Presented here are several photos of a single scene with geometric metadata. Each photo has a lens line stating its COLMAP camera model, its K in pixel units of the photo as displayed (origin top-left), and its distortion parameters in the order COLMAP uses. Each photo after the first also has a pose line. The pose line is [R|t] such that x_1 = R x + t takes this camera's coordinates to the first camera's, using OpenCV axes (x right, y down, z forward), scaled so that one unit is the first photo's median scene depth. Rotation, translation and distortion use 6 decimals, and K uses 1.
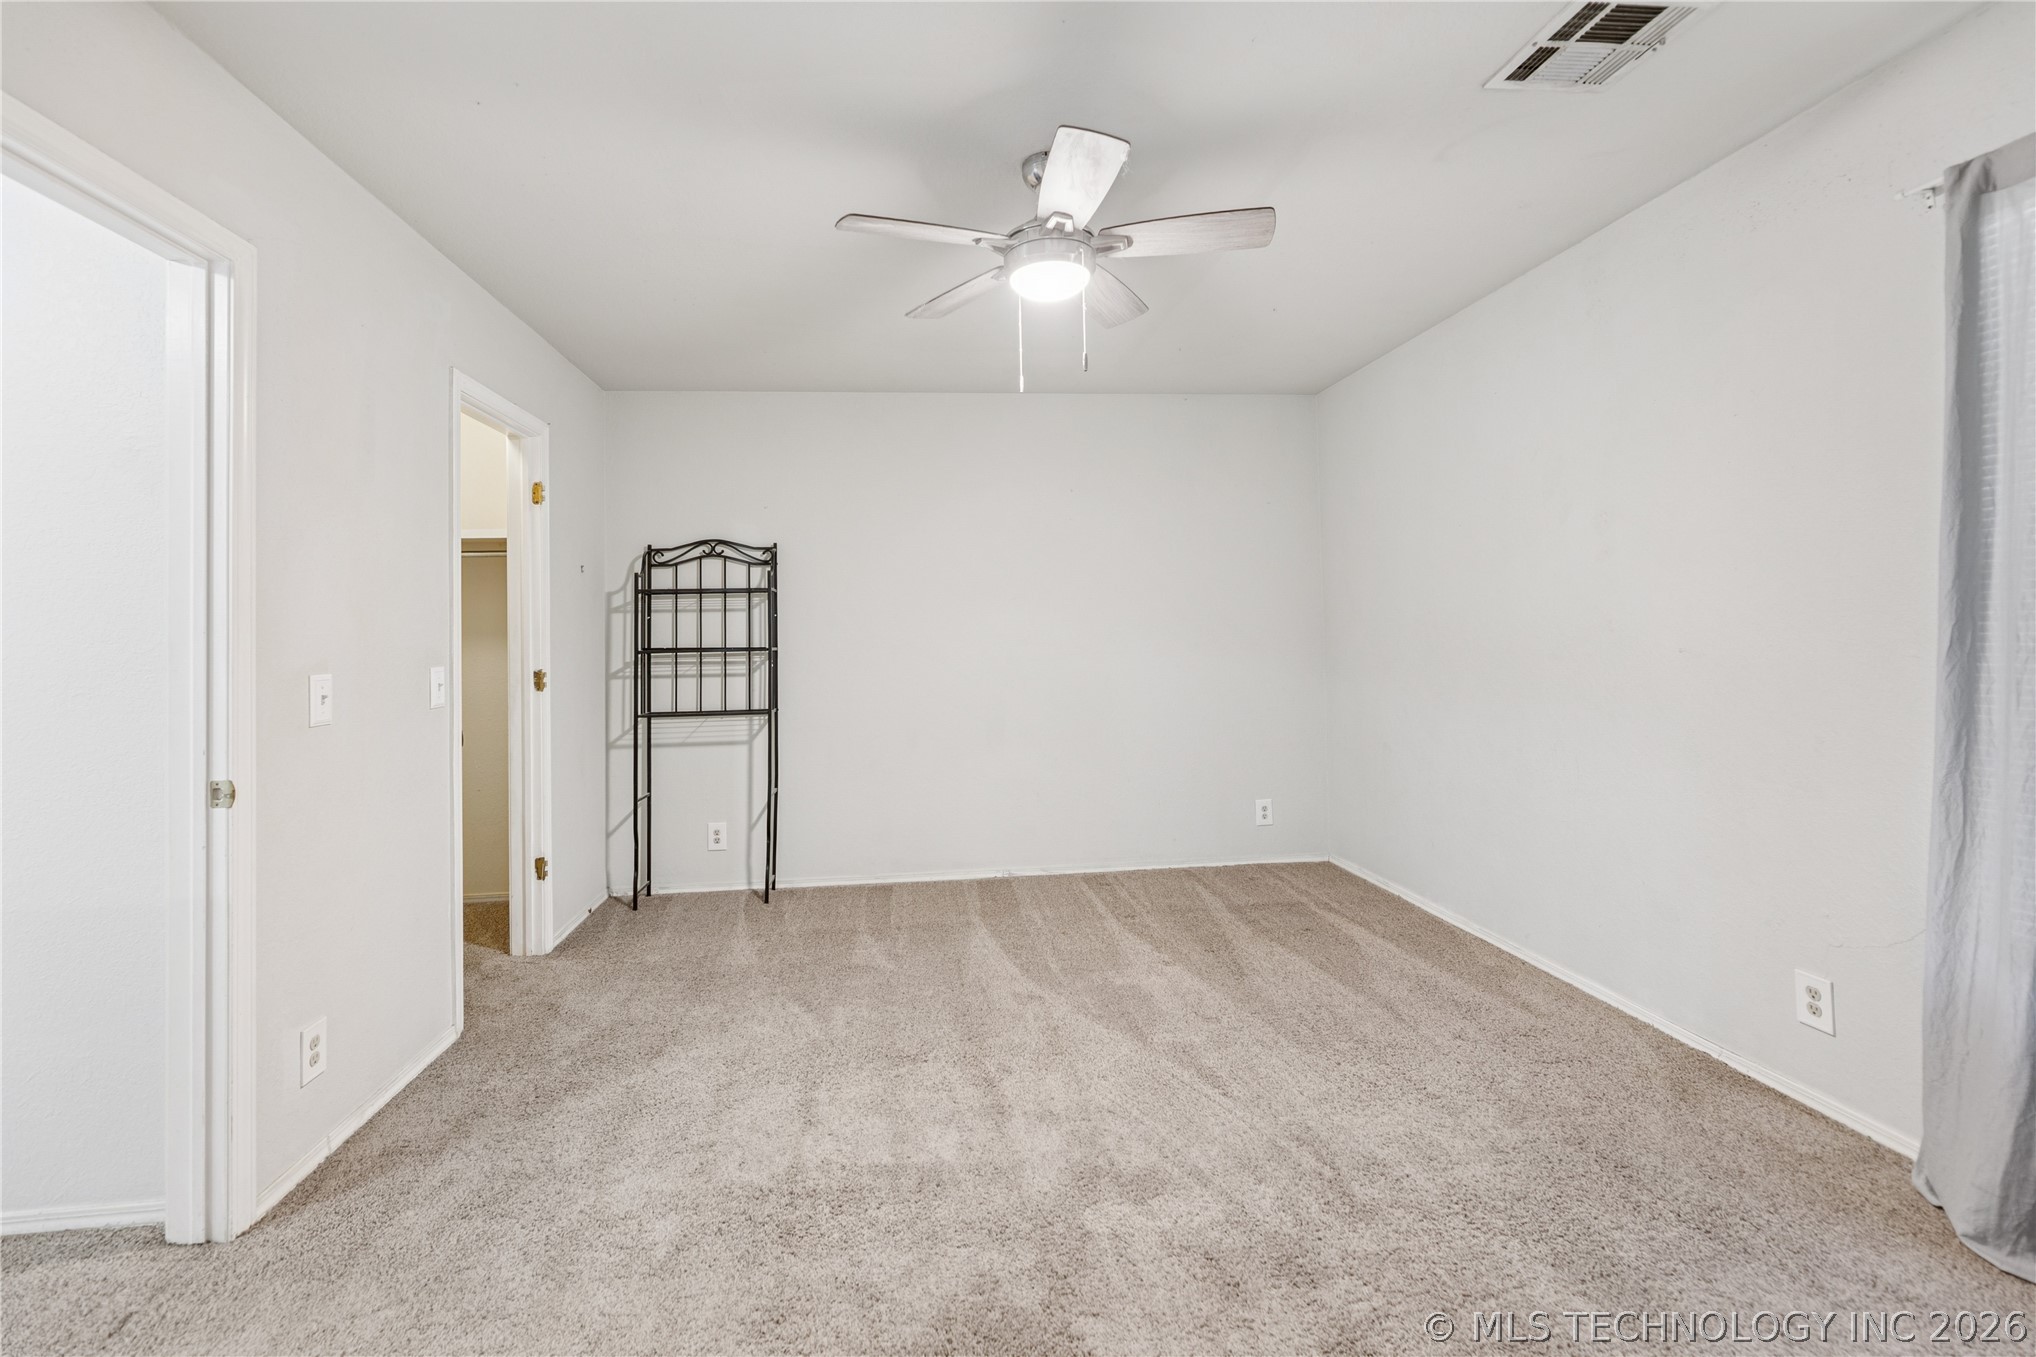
lens RADIAL K [[861.0, 0, 1002.7], [0, 861.0, 629.3], [0, 0, 1]] dist [0.000436, 0.000192]
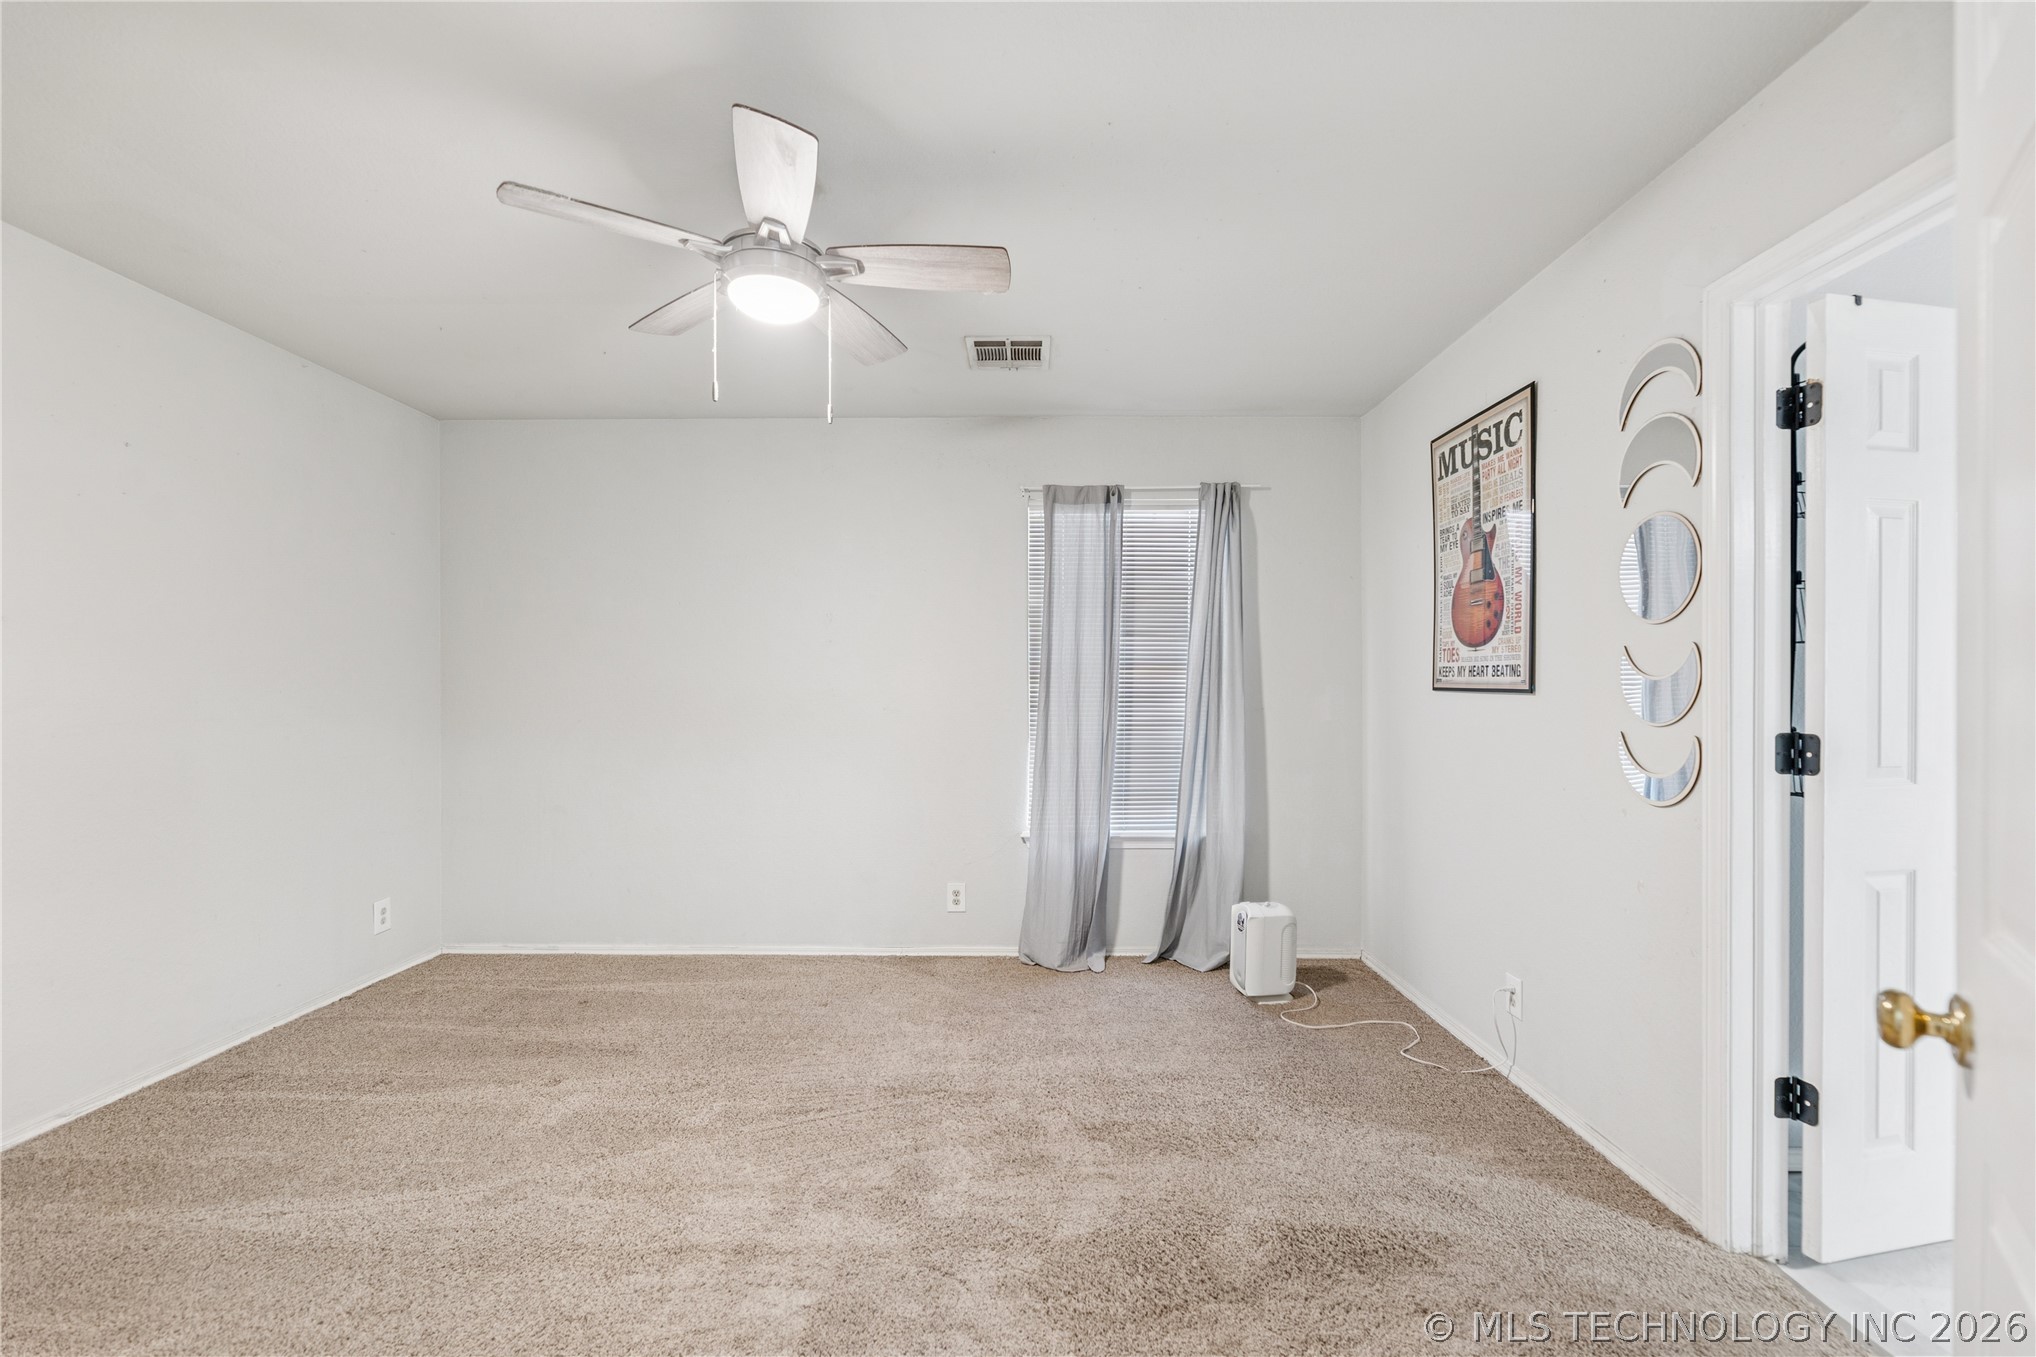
lens RADIAL K [[814.7, 0, 1016.4], [0, 814.7, 710.8], [0, 0, 1]] dist [0.000225, -0.000028]
pose [[0.119483, 0.002157, 0.992834, -0.686255], [-0.014142, 0.999900, -0.000470, 0.022469], [-0.992736, -0.013984, 0.119502, 0.577816]]
